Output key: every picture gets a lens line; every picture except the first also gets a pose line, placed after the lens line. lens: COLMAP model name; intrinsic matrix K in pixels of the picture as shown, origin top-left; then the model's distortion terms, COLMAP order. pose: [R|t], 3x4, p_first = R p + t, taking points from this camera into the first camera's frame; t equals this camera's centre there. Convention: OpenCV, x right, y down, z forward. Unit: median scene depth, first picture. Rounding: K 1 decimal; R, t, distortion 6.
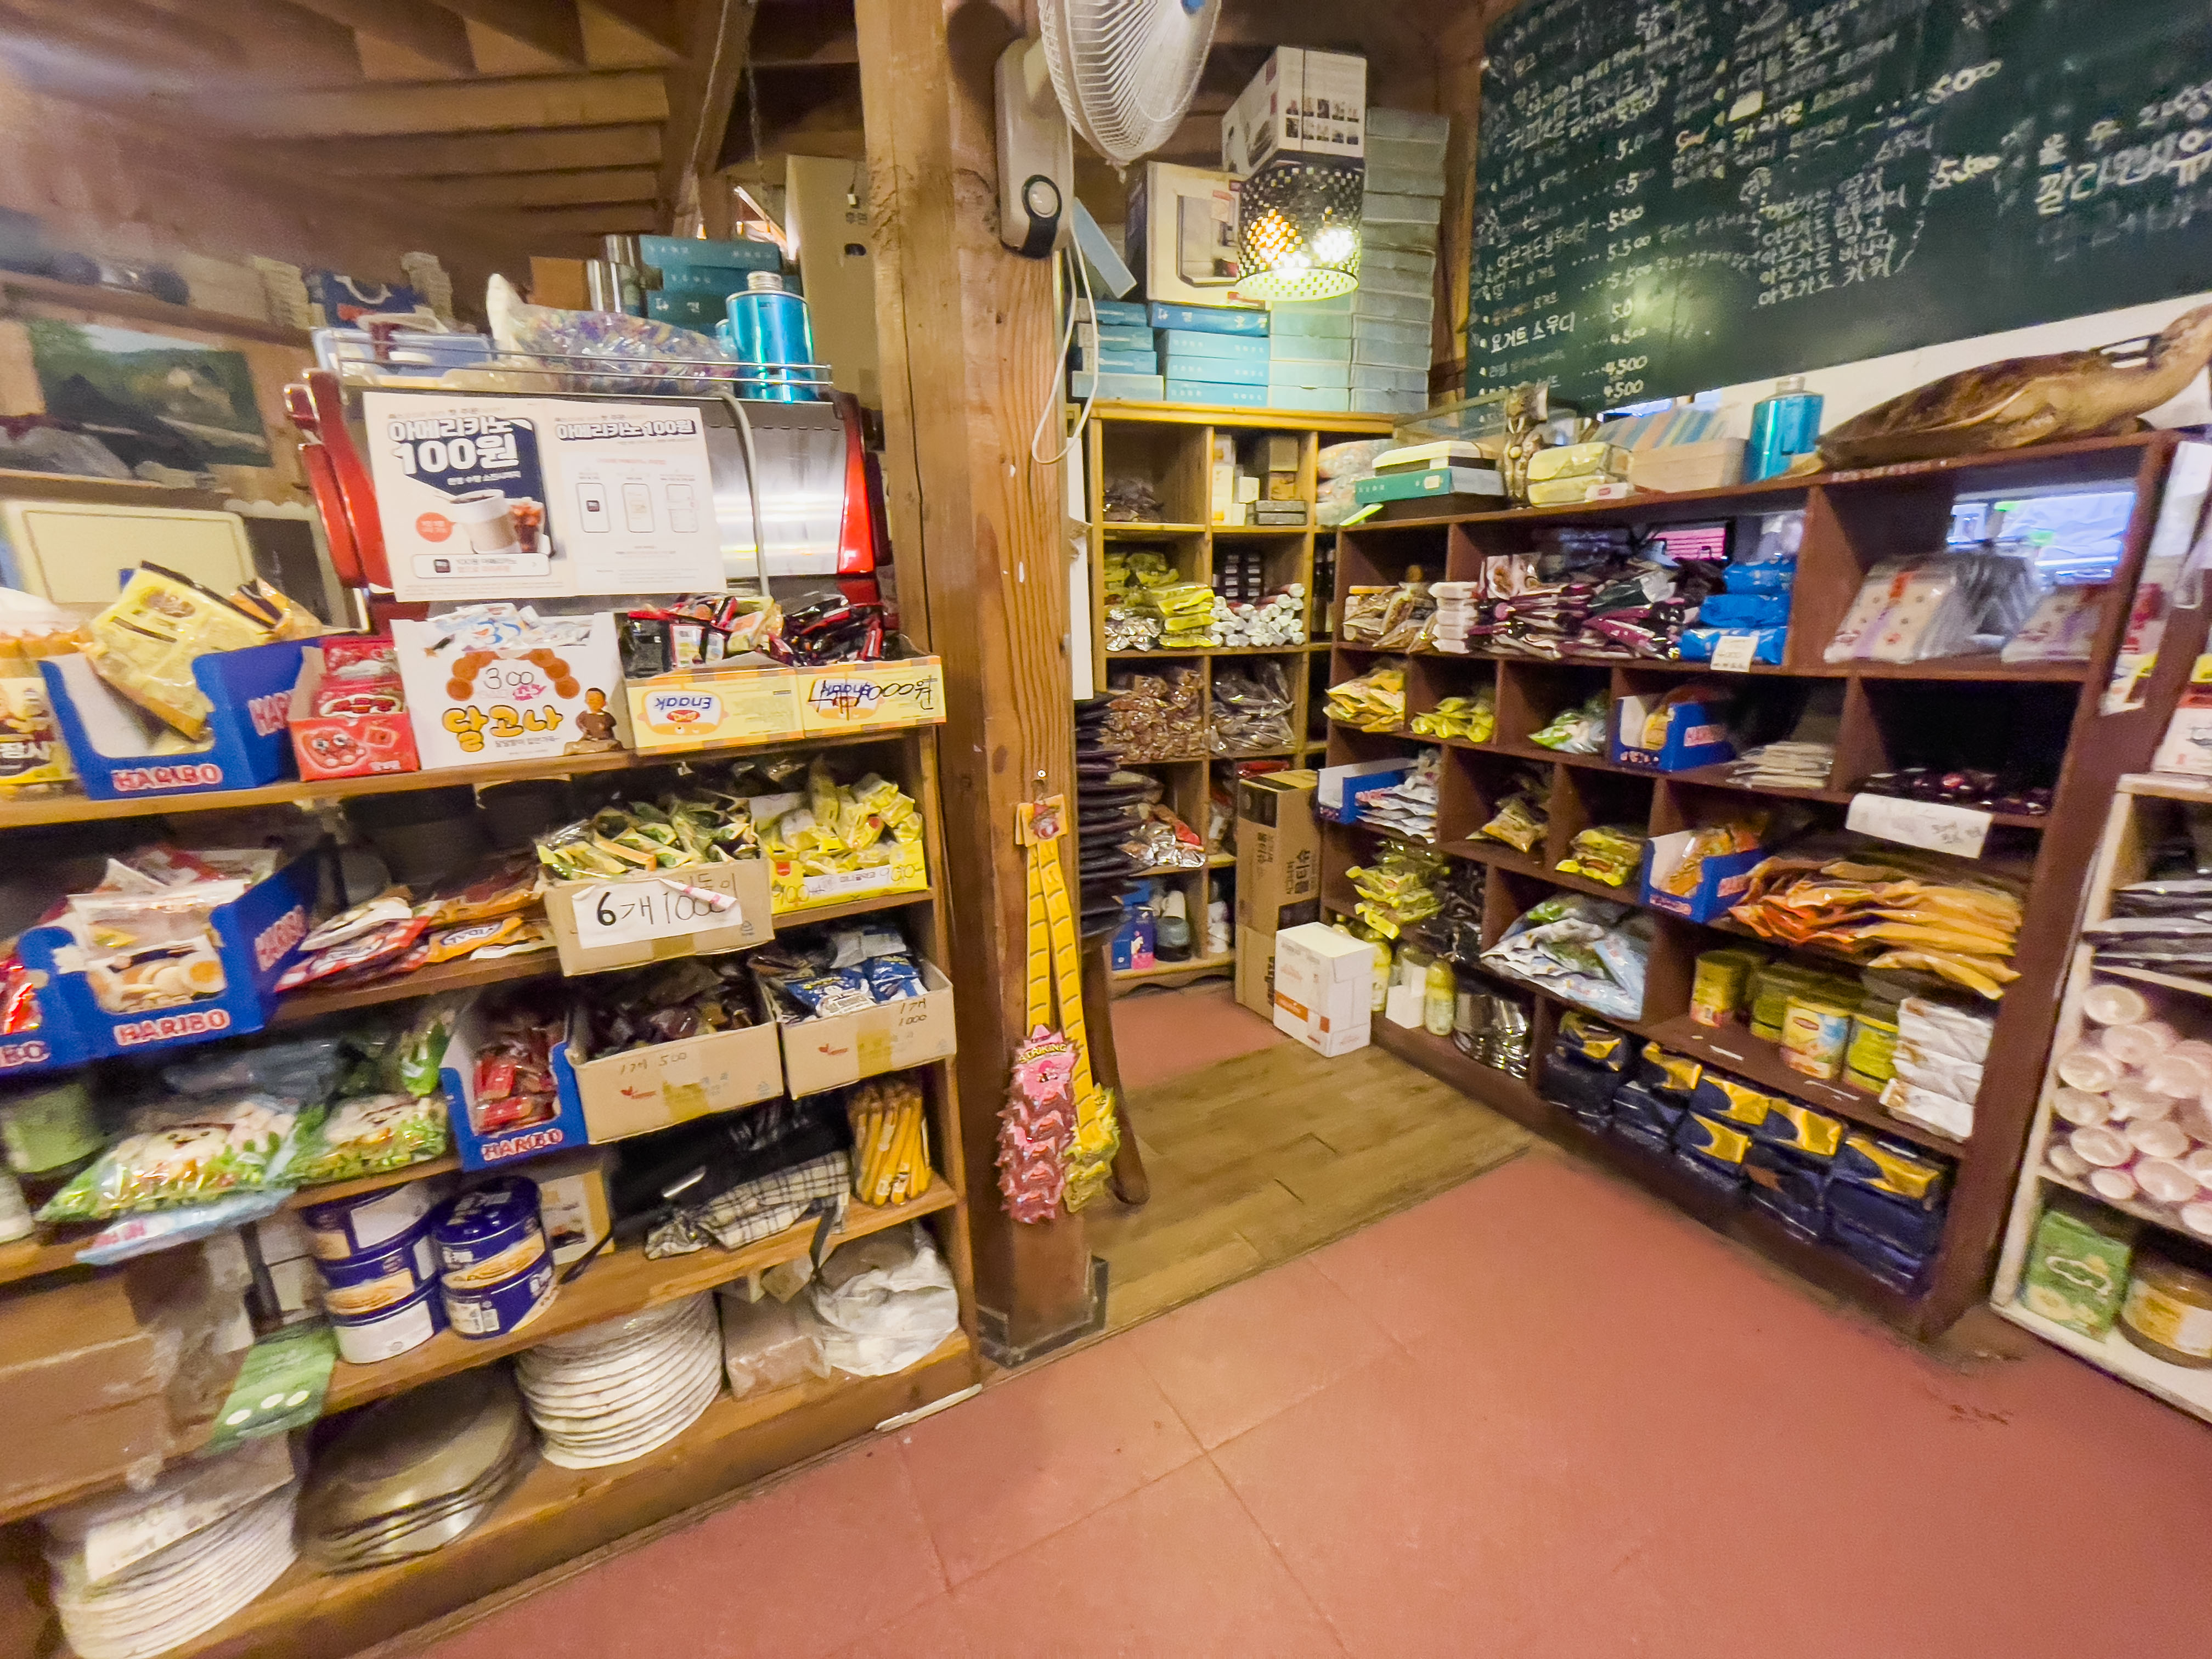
lens RADIAL K [[906.9, 0, 1106.0], [0, 906.9, 829.5], [0, 0, 1]] dist [-0.032961, 0.019087]
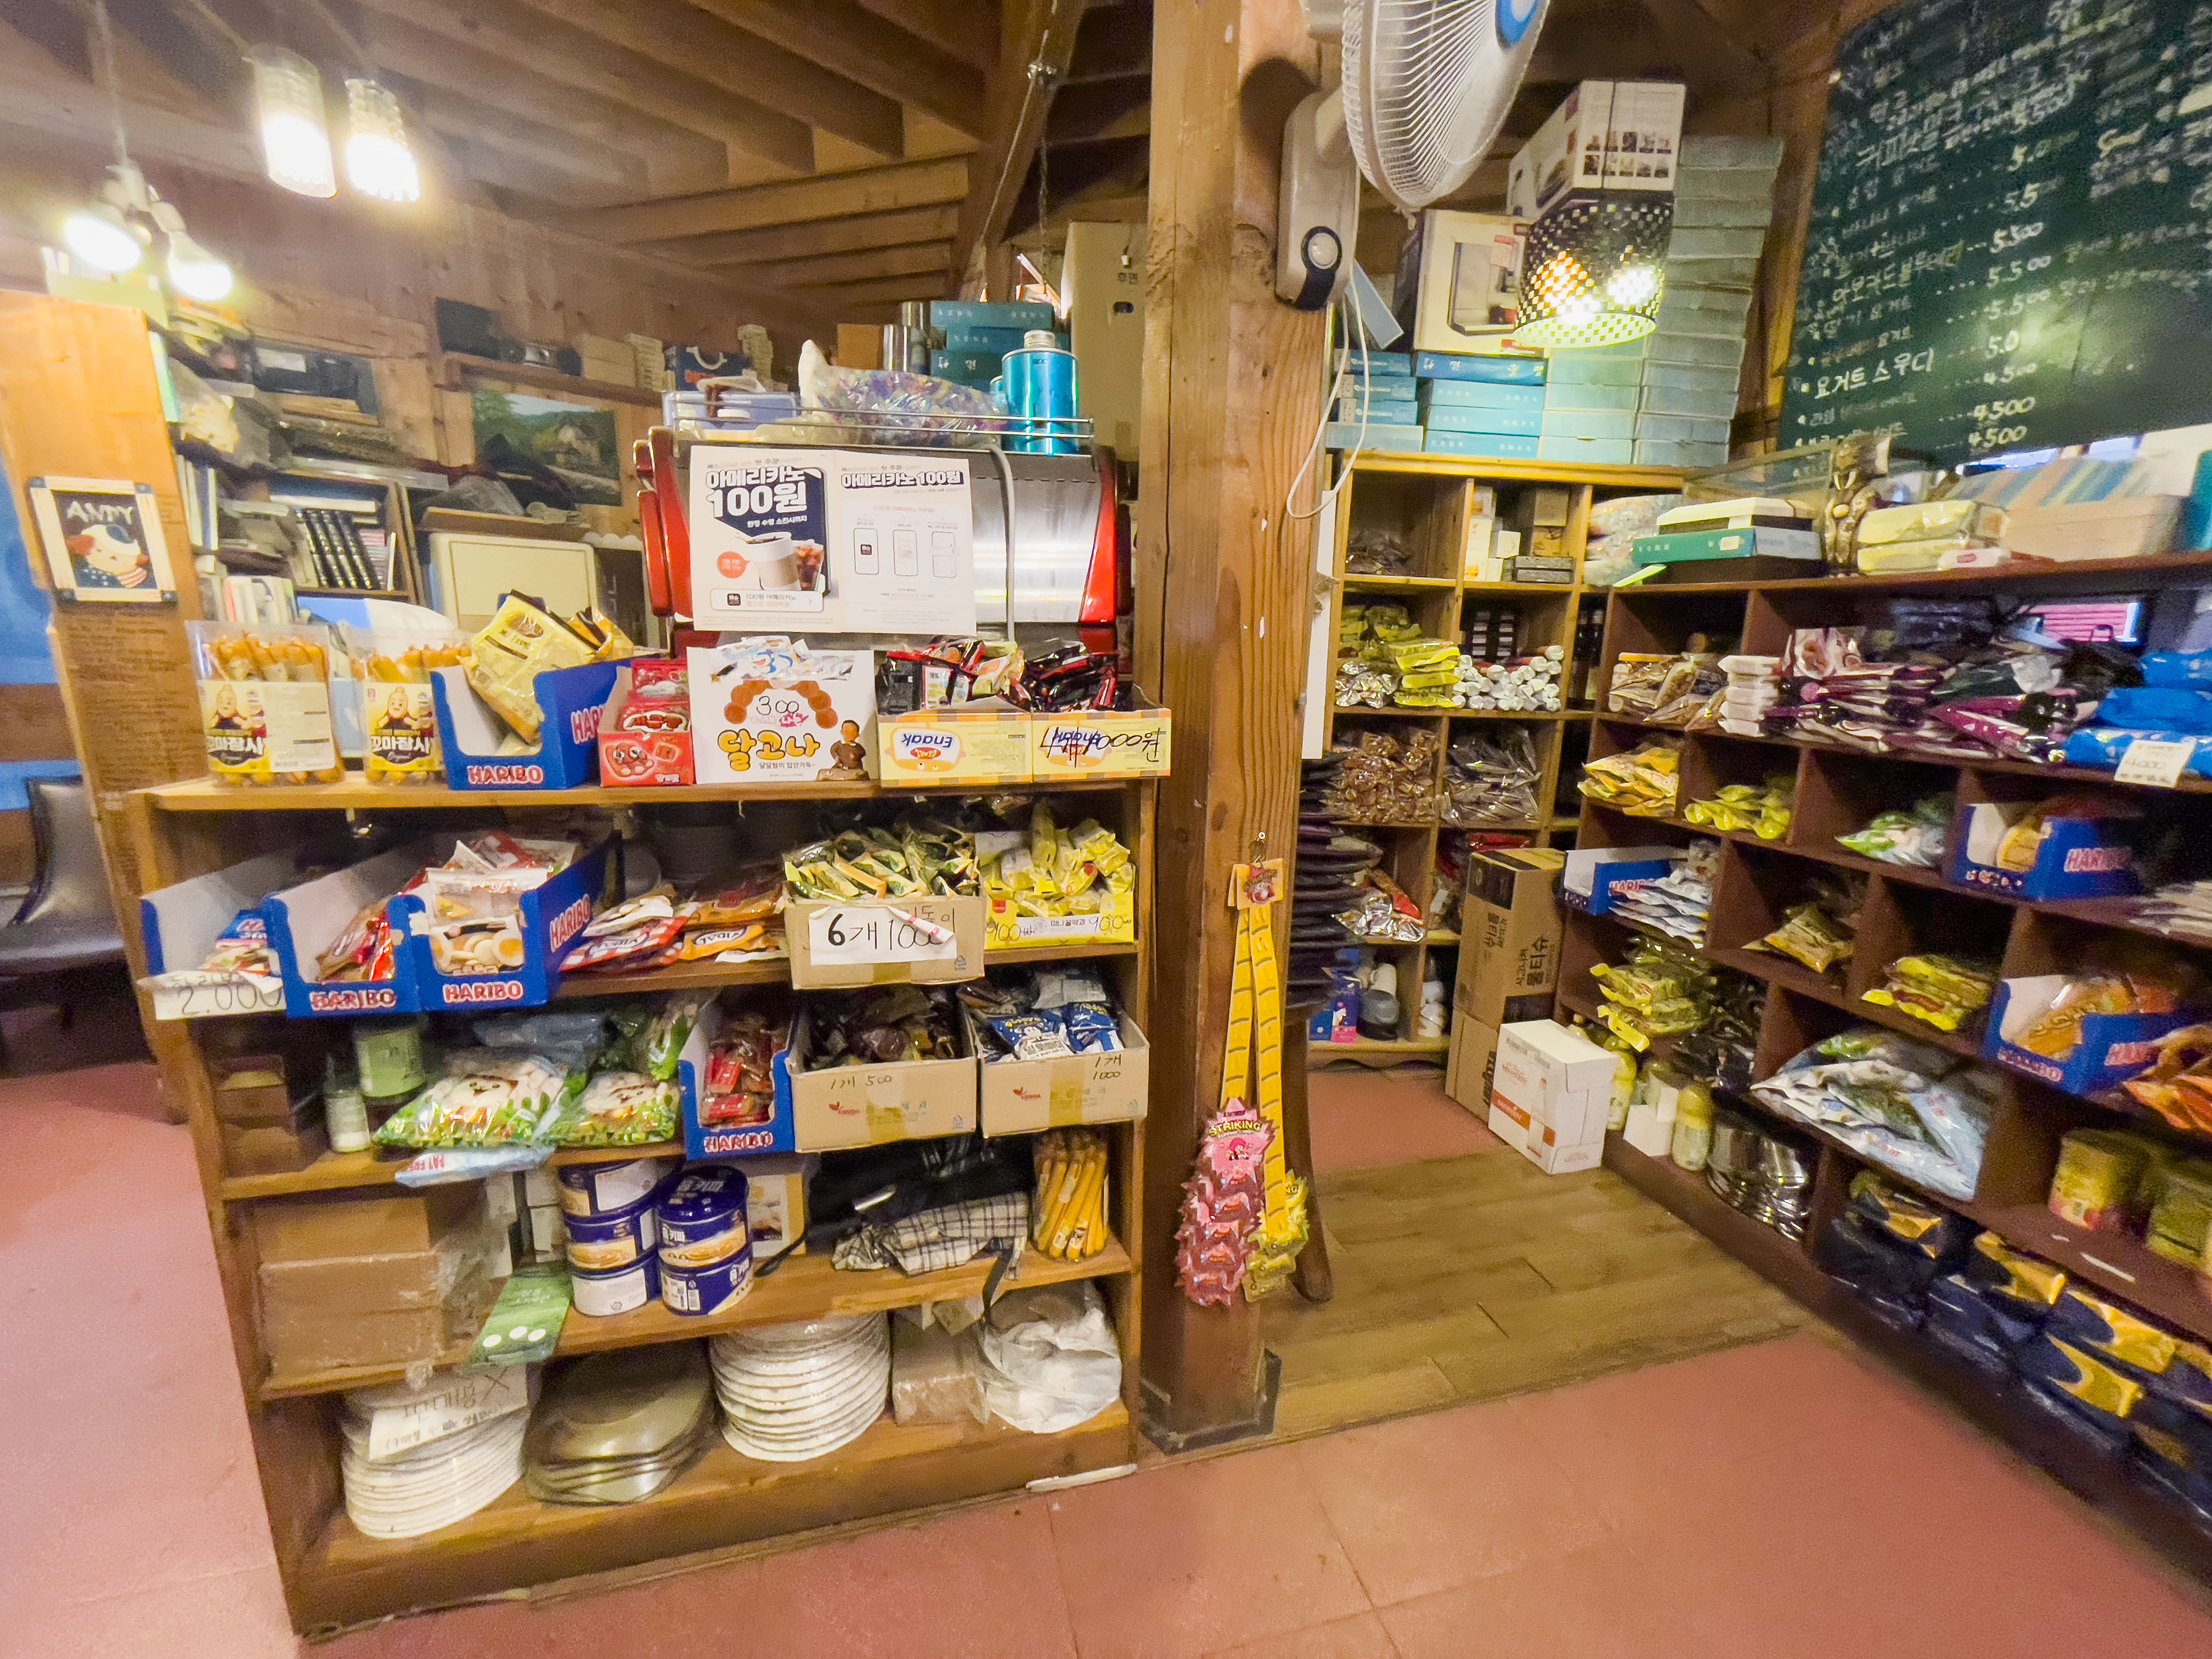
lens RADIAL K [[901.4, 0, 1106.0], [0, 901.4, 829.5], [0, 0, 1]] dist [-0.019670, 0.009762]
pose [[0.970507, 0.091917, -0.222863, -0.015805], [-0.101767, 0.994257, -0.033100, -0.014419], [0.218541, 0.054804, 0.974288, 0.023565]]
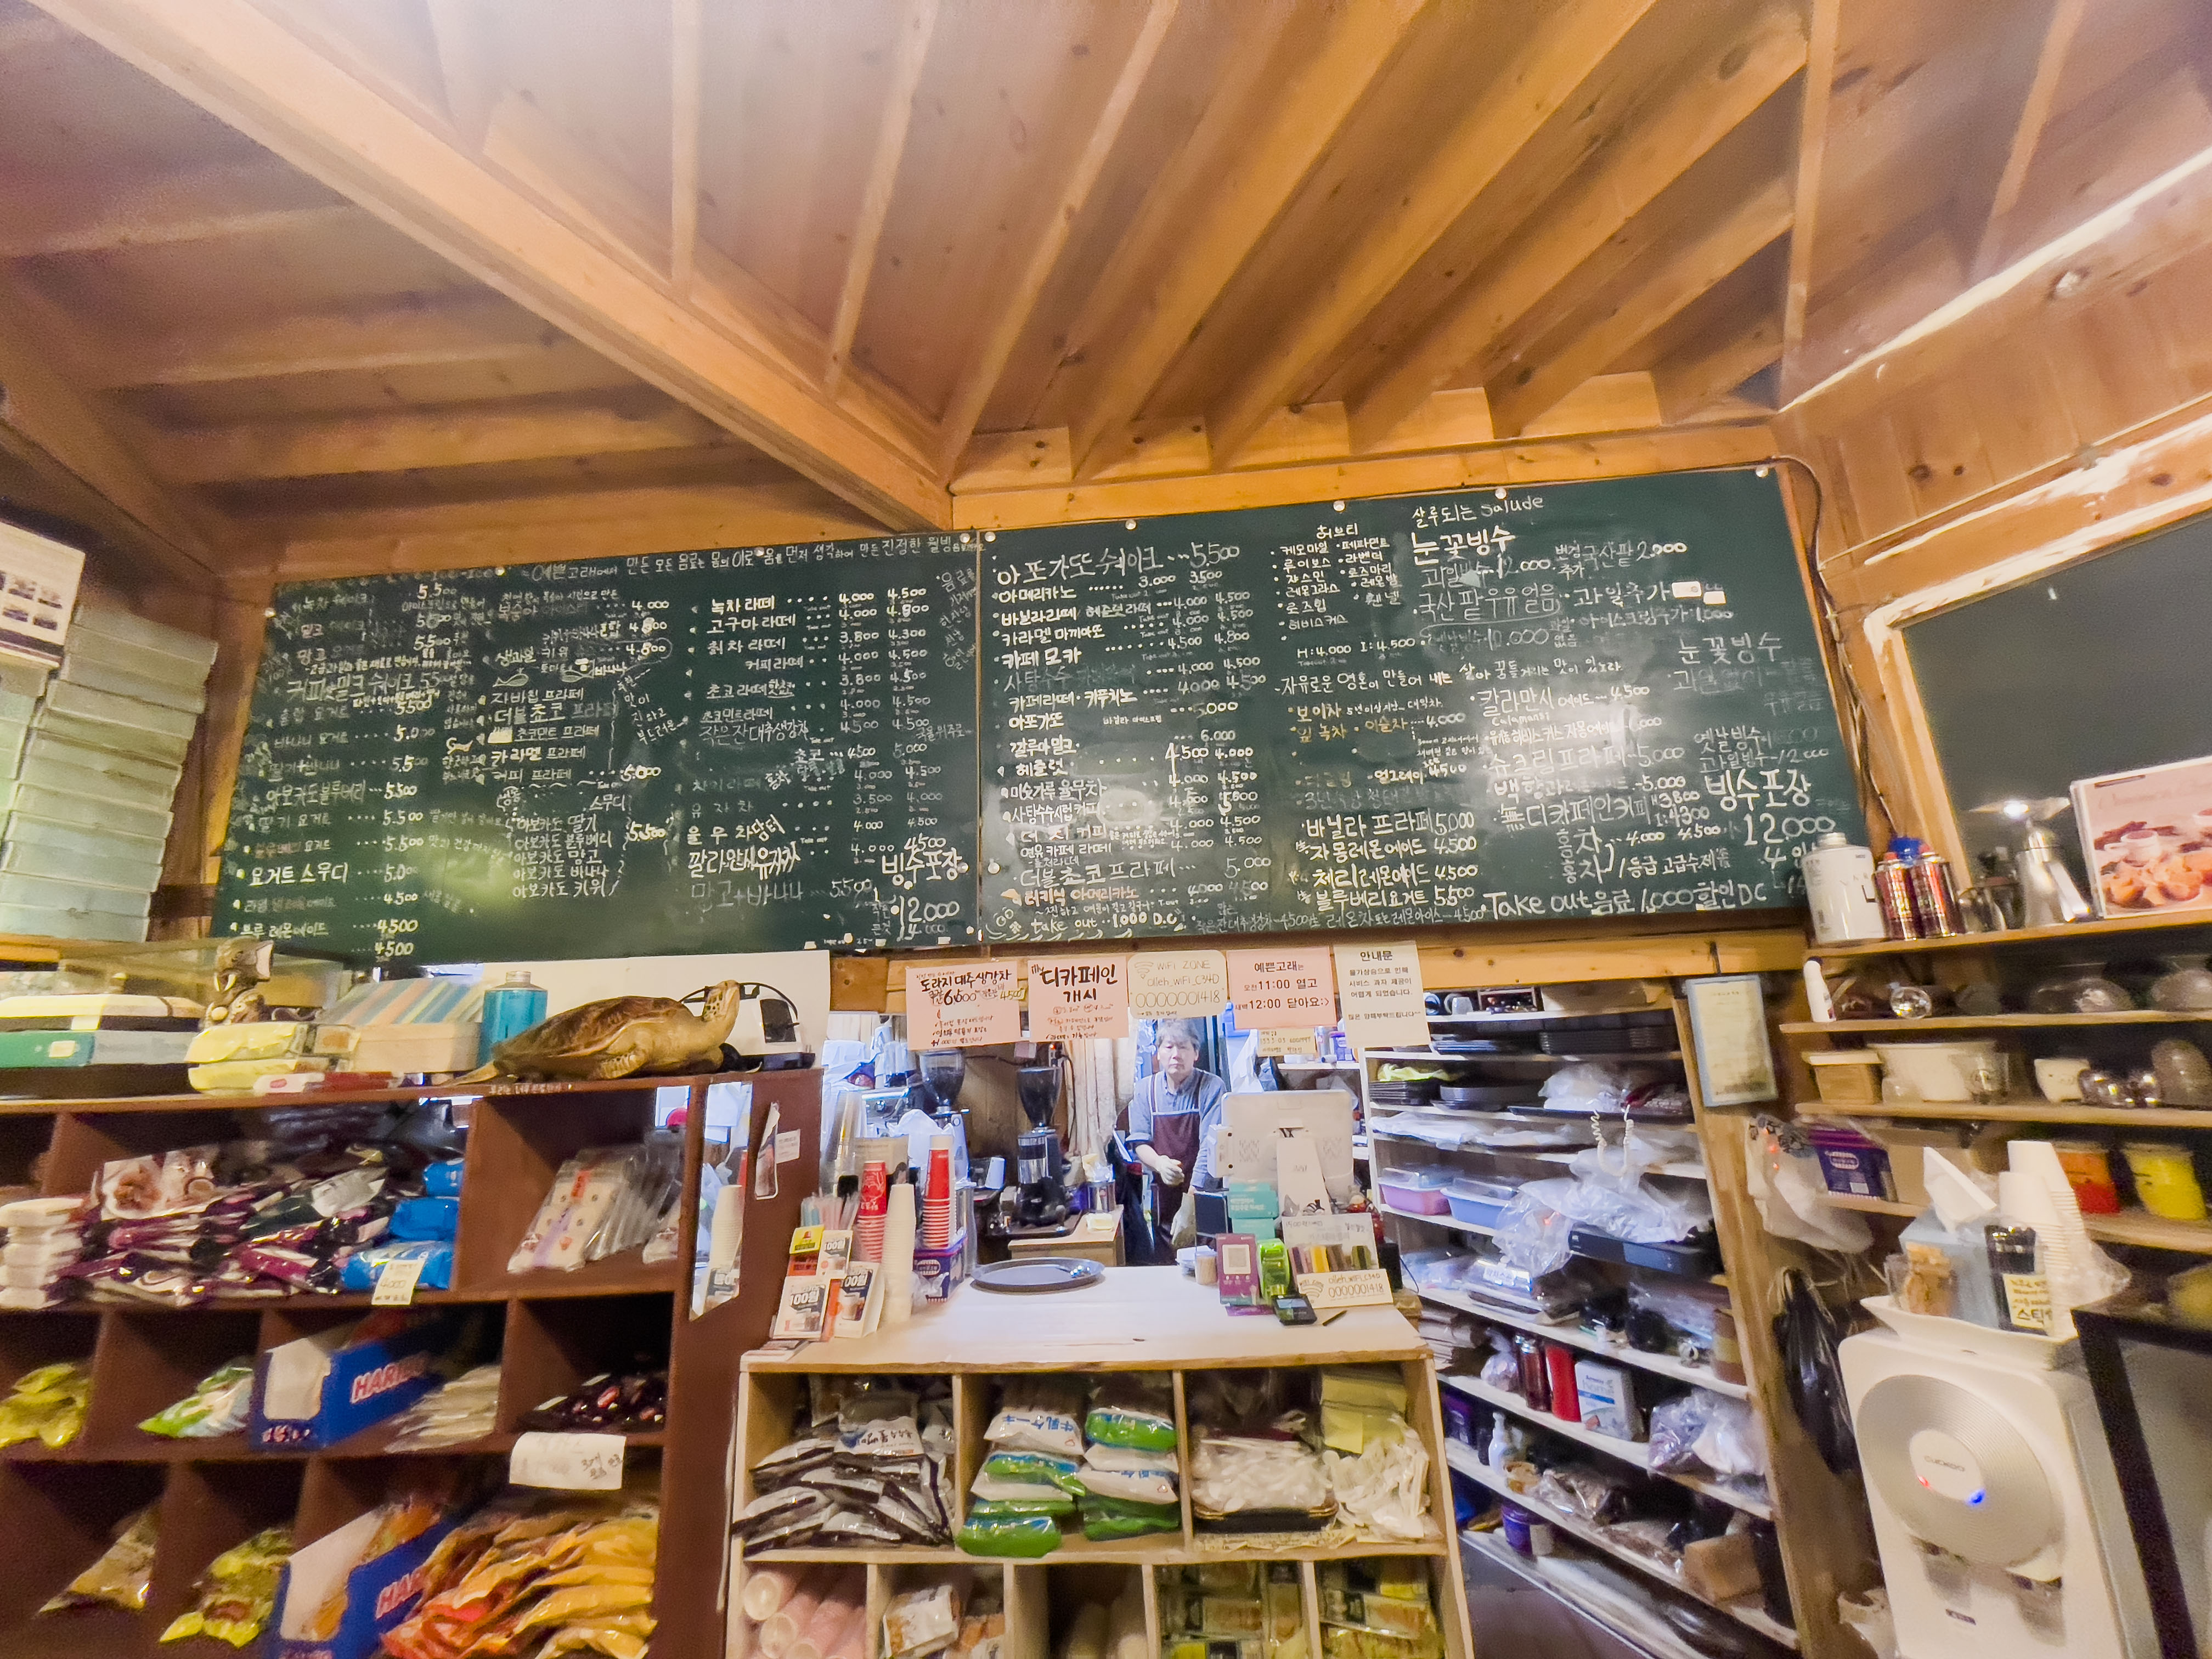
lens RADIAL K [[906.9, 0, 1106.0], [0, 906.9, 829.5], [0, 0, 1]] dist [-0.032961, 0.019087]
pose [[0.559429, 0.198320, 0.804804, 0.252230], [0.224640, 0.898341, -0.377519, -0.091926], [-0.797857, 0.391986, 0.458007, -0.105551]]
